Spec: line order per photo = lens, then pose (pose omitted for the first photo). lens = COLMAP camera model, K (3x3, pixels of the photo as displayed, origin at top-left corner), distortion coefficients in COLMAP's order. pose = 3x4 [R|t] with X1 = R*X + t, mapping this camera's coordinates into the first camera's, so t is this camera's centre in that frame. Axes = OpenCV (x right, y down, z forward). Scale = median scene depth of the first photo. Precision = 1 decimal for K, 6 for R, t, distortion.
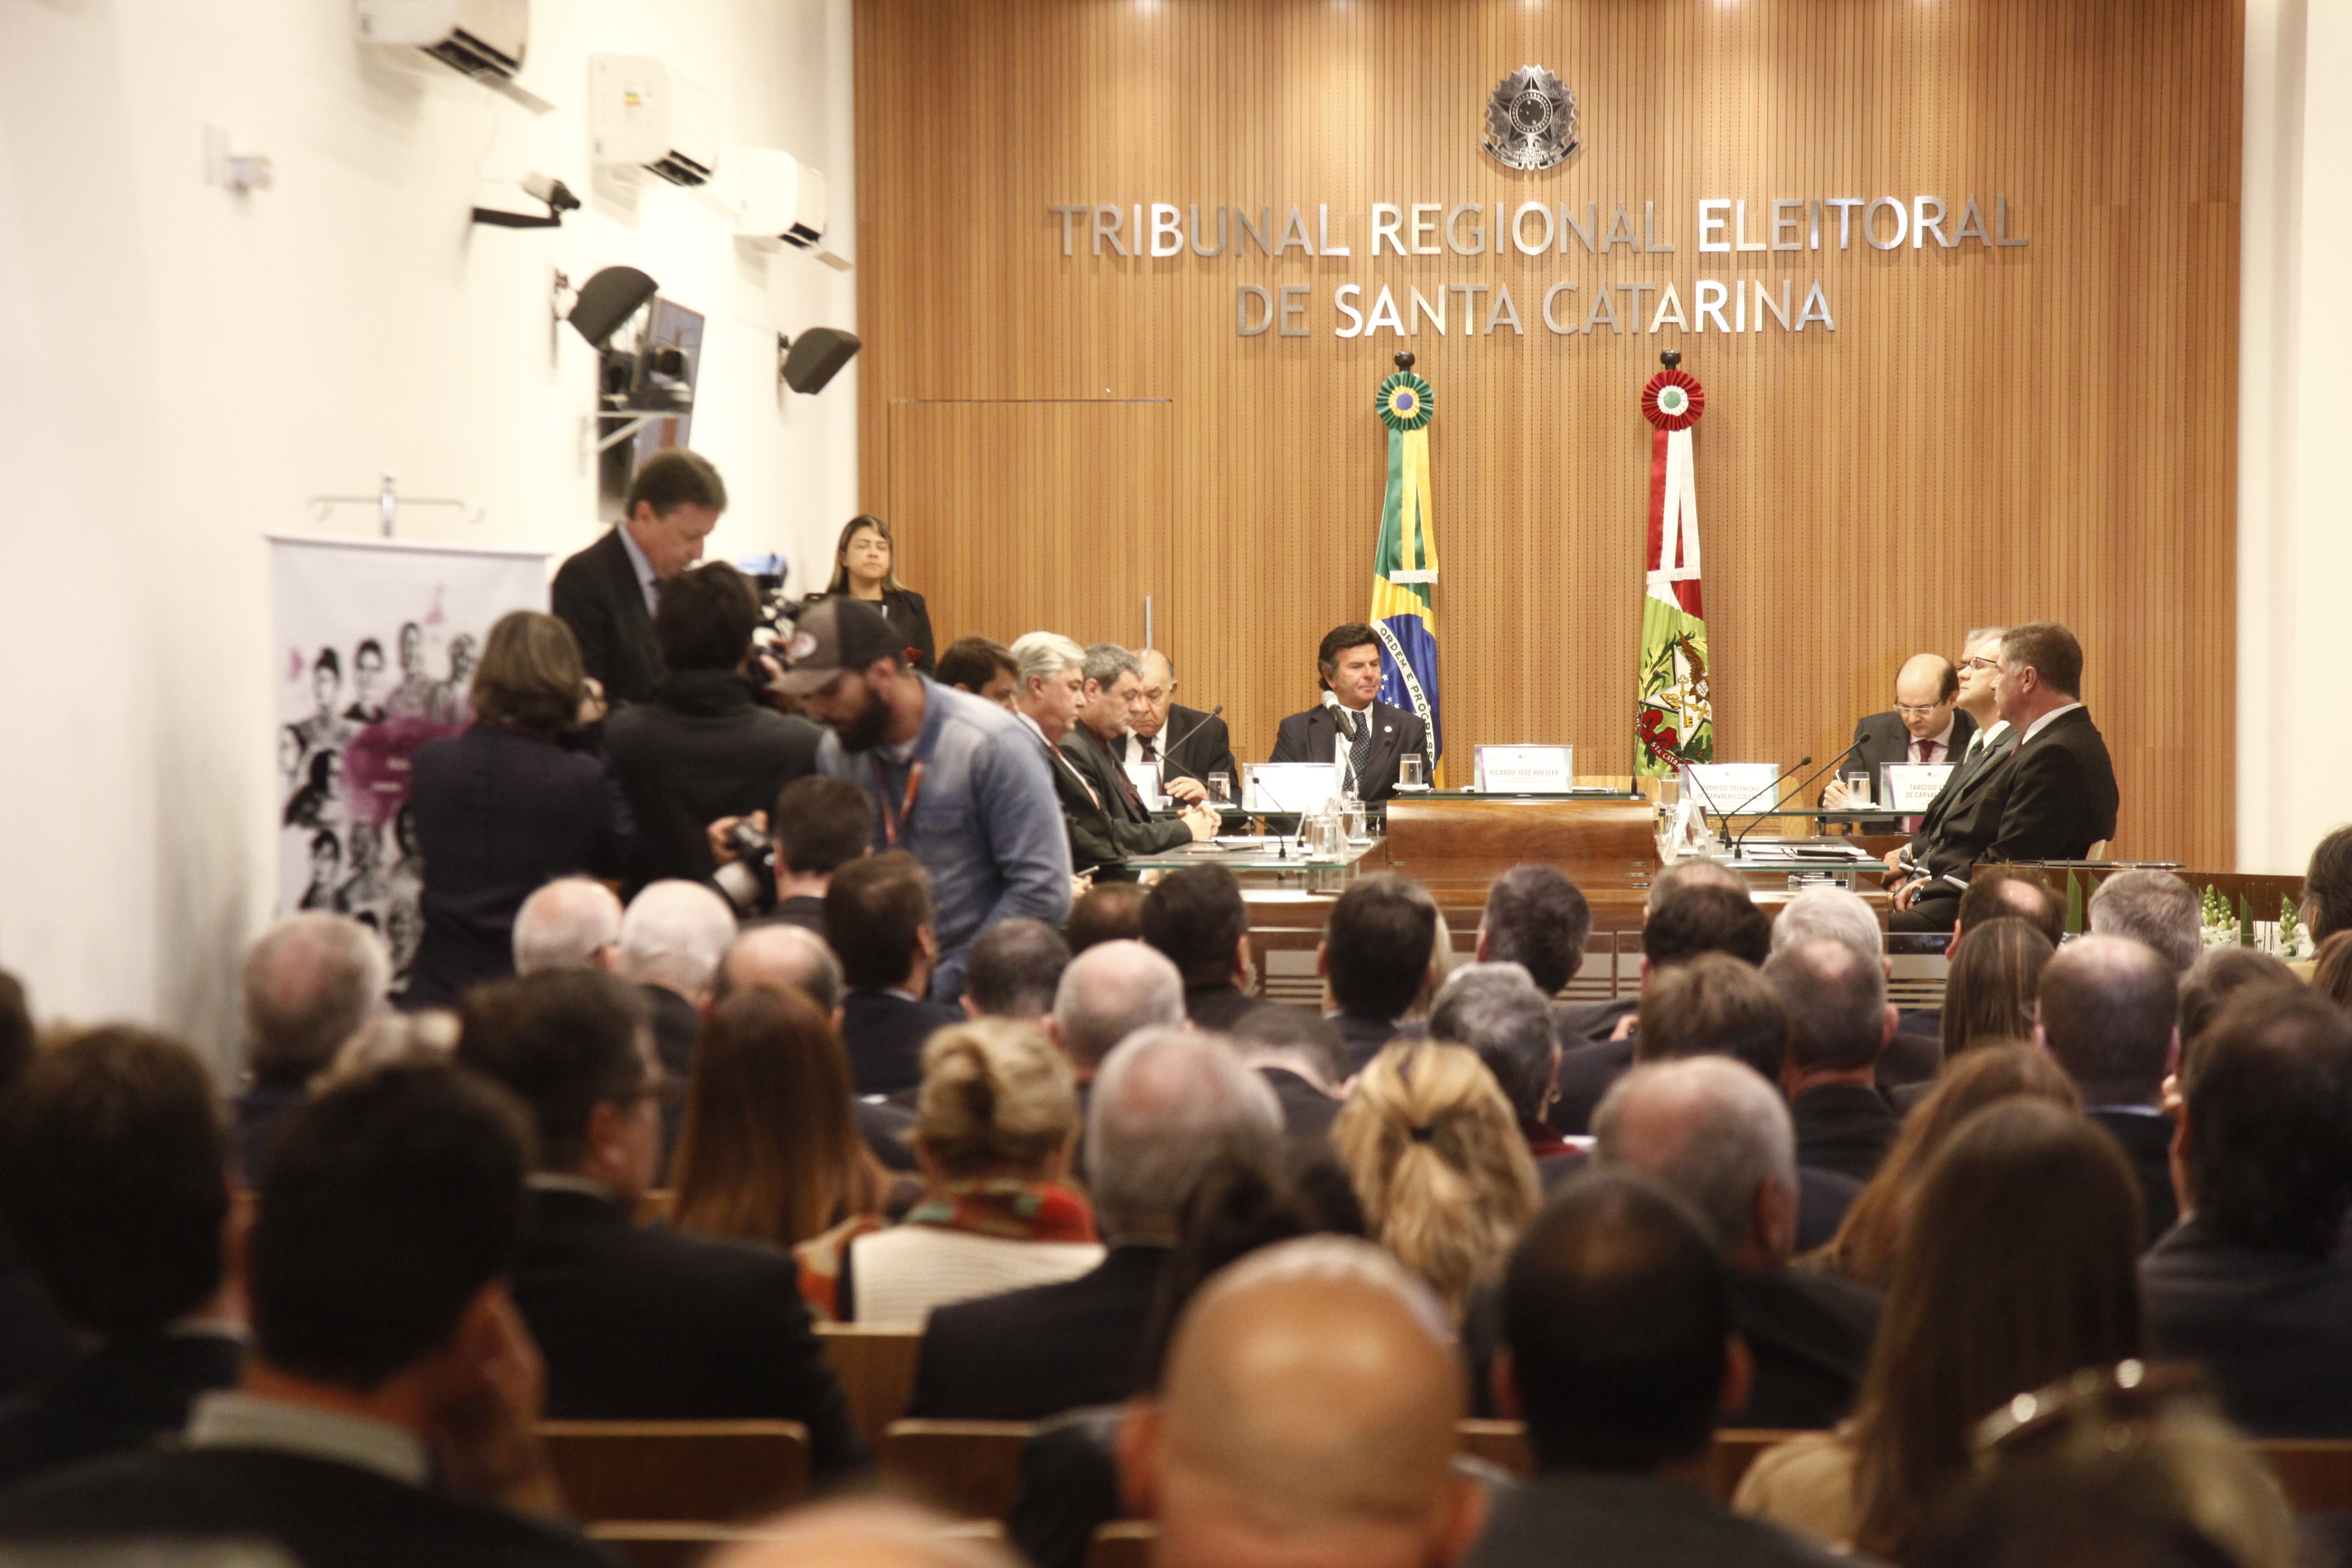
lens RADIAL K [[6658.7, 0, 1177.2], [0, 6658.7, 835.7], [0, 0, 1]] dist [0.576770, 0.439280]
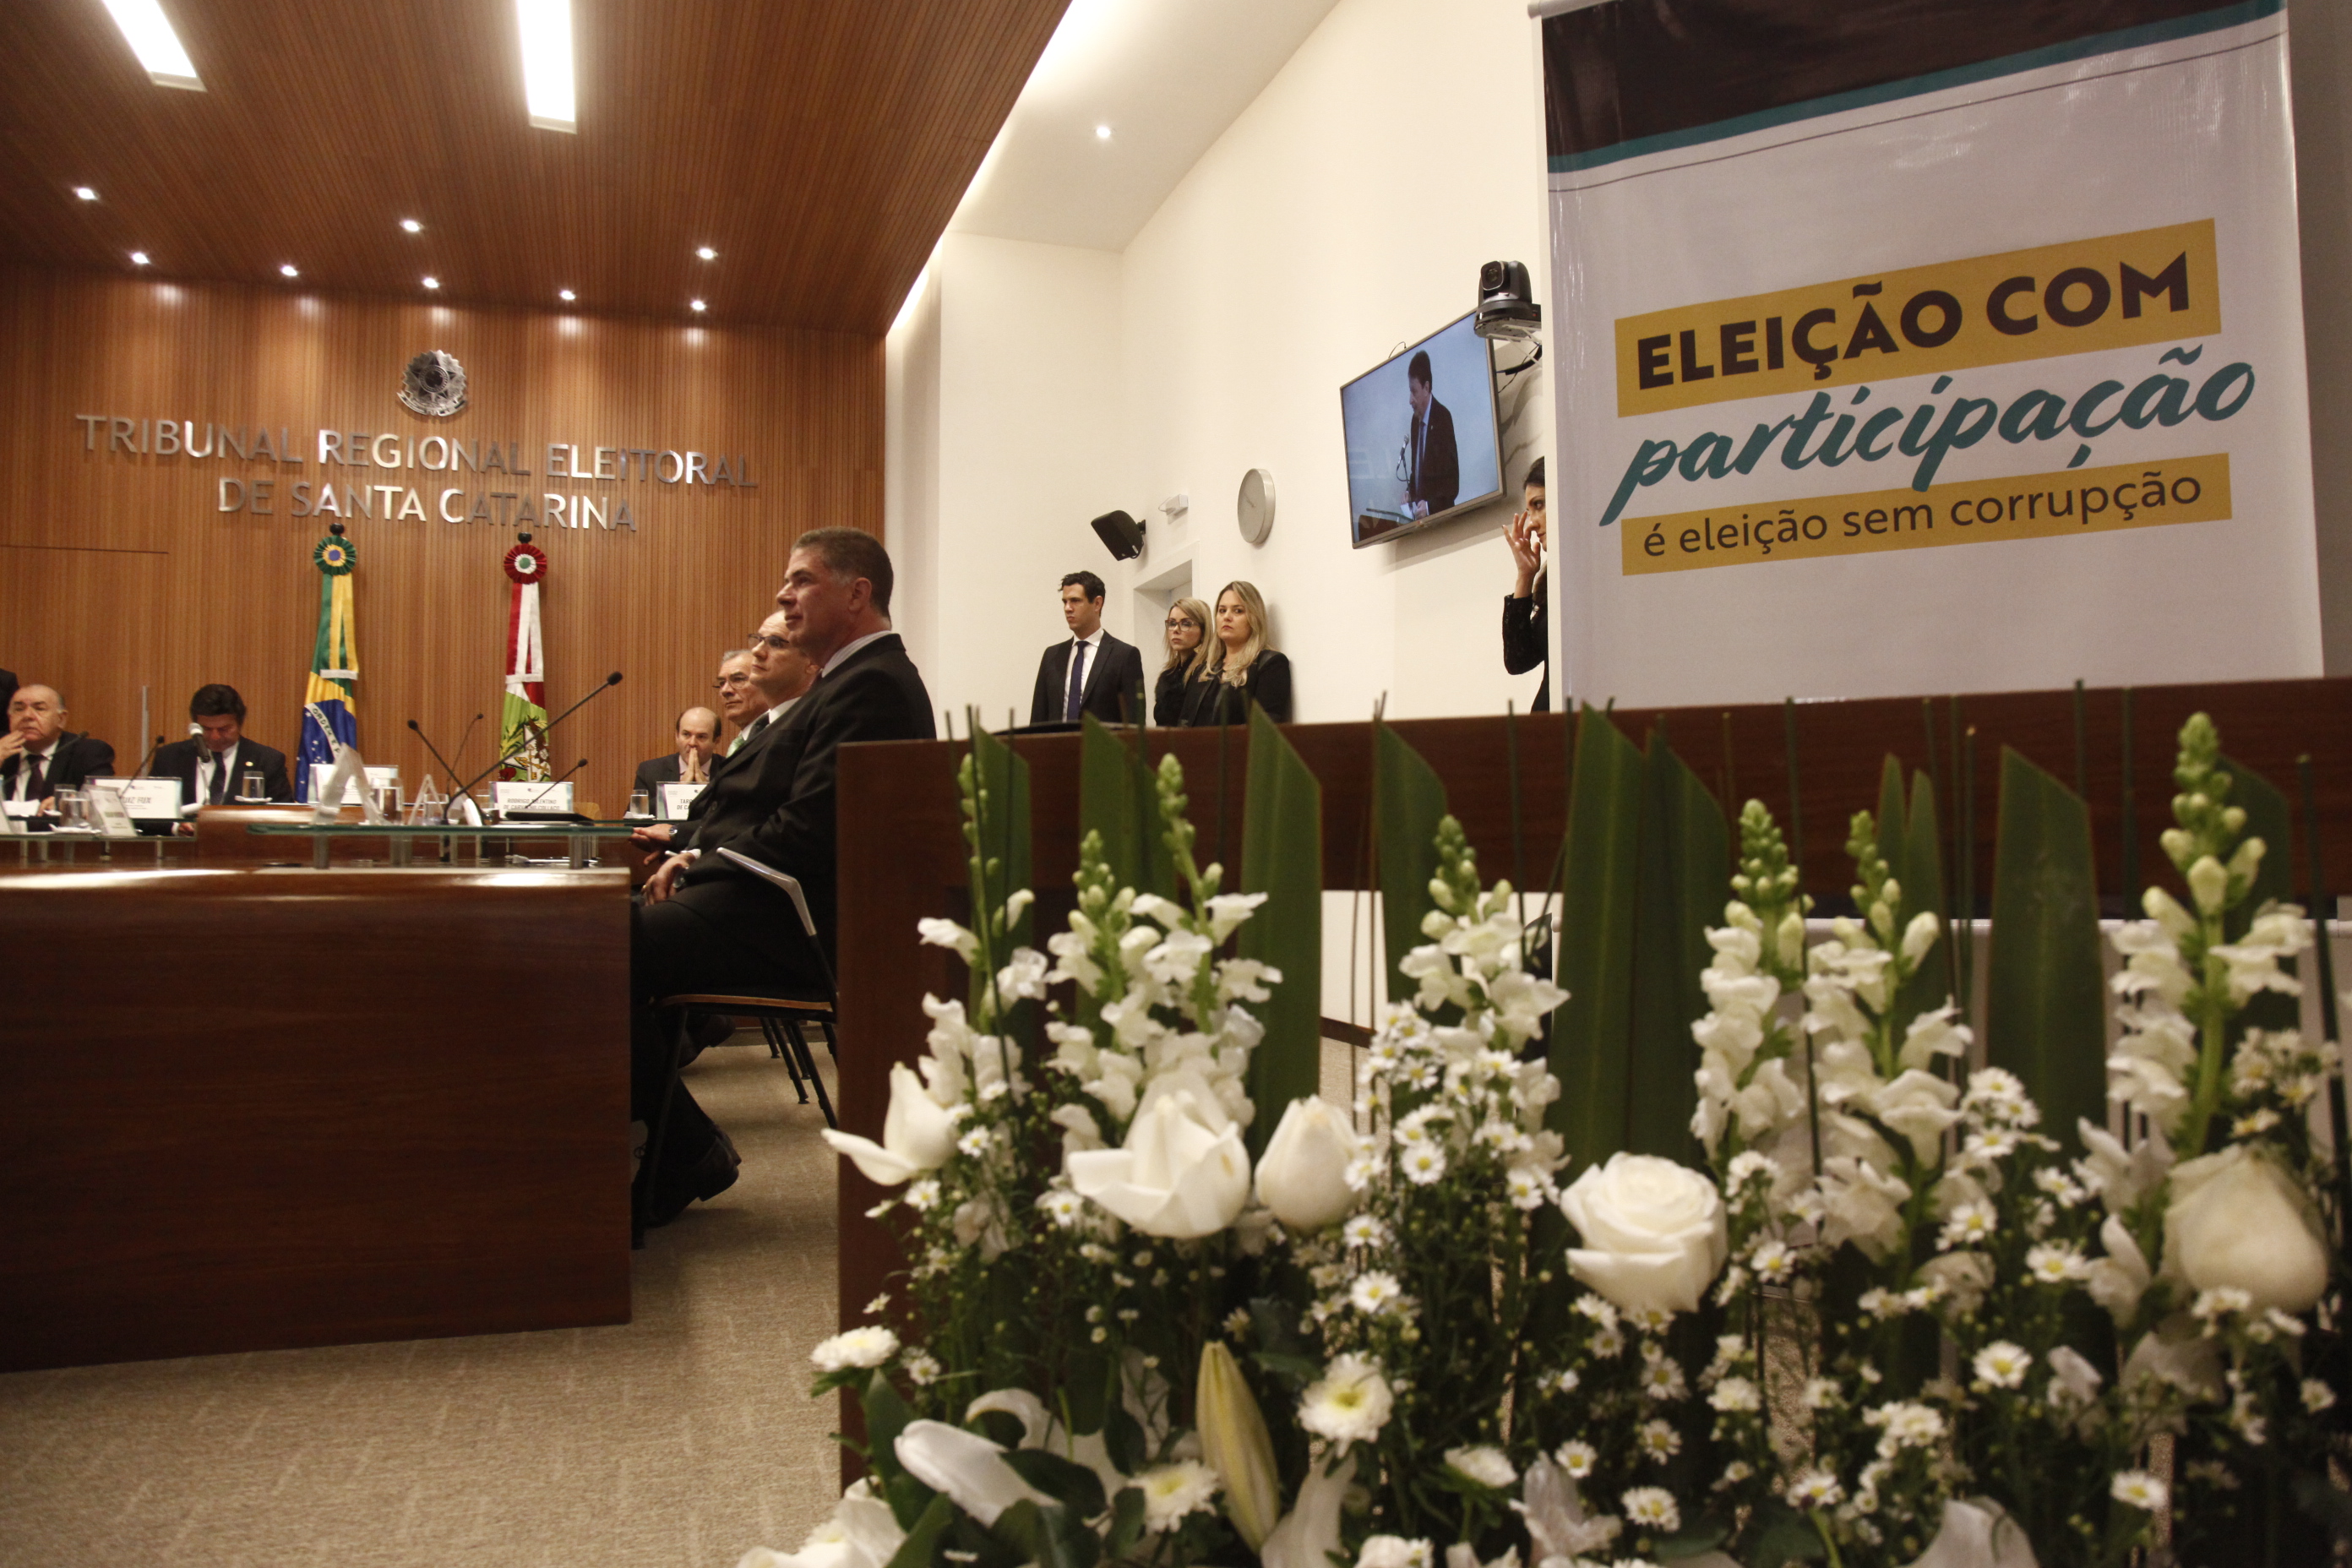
lens RADIAL K [[1616.5, 0, 1211.4], [0, 1616.5, 789.0], [0, 0, 1]] dist [-0.112673, 0.059090]
pose [[0.911222, 0.009484, 0.411806, 0.067903], [0.013829, 0.998467, -0.053593, 0.007112], [-0.411683, 0.054530, 0.909694, 0.608758]]
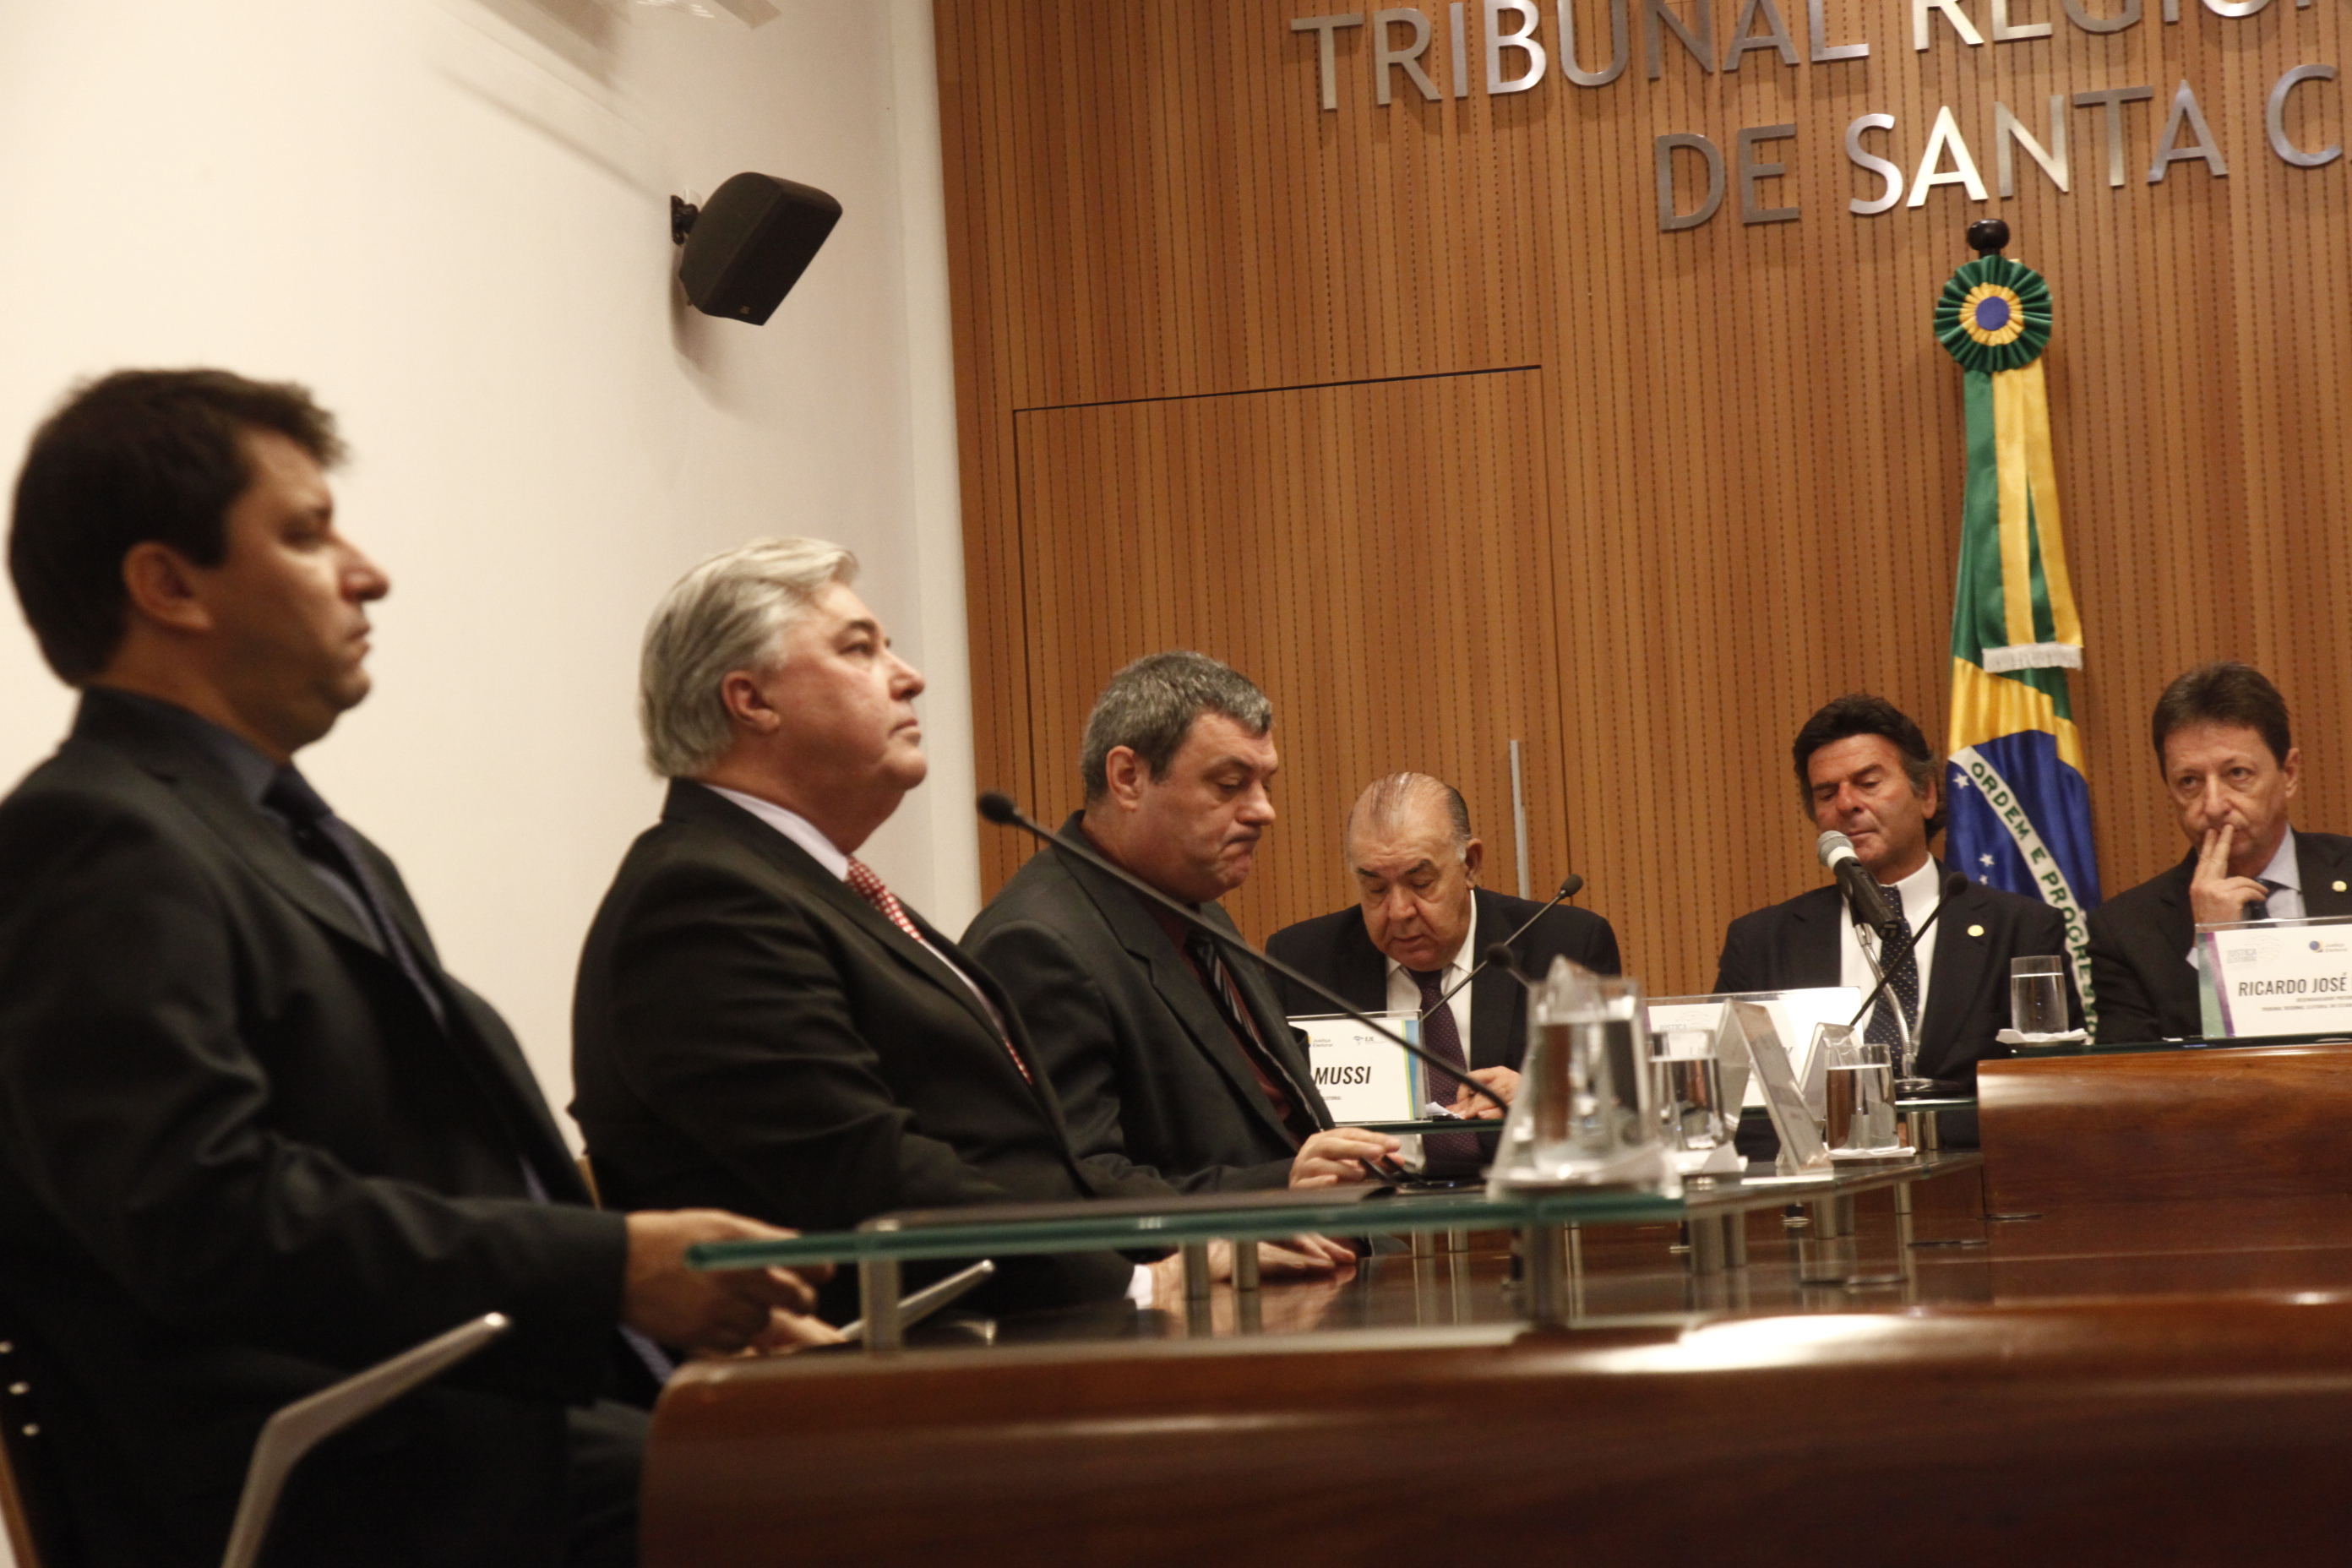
lens RADIAL K [[5122.3, 0, 1233.4], [0, 5122.3, 794.4], [0, 0, 1]] dist [0.446149, -0.362015]
pose [[0.990489, -0.060950, -0.123358, 0.023284], [0.049594, 0.994419, -0.093117, 0.004585], [0.128345, 0.086114, 0.987984, 0.606525]]
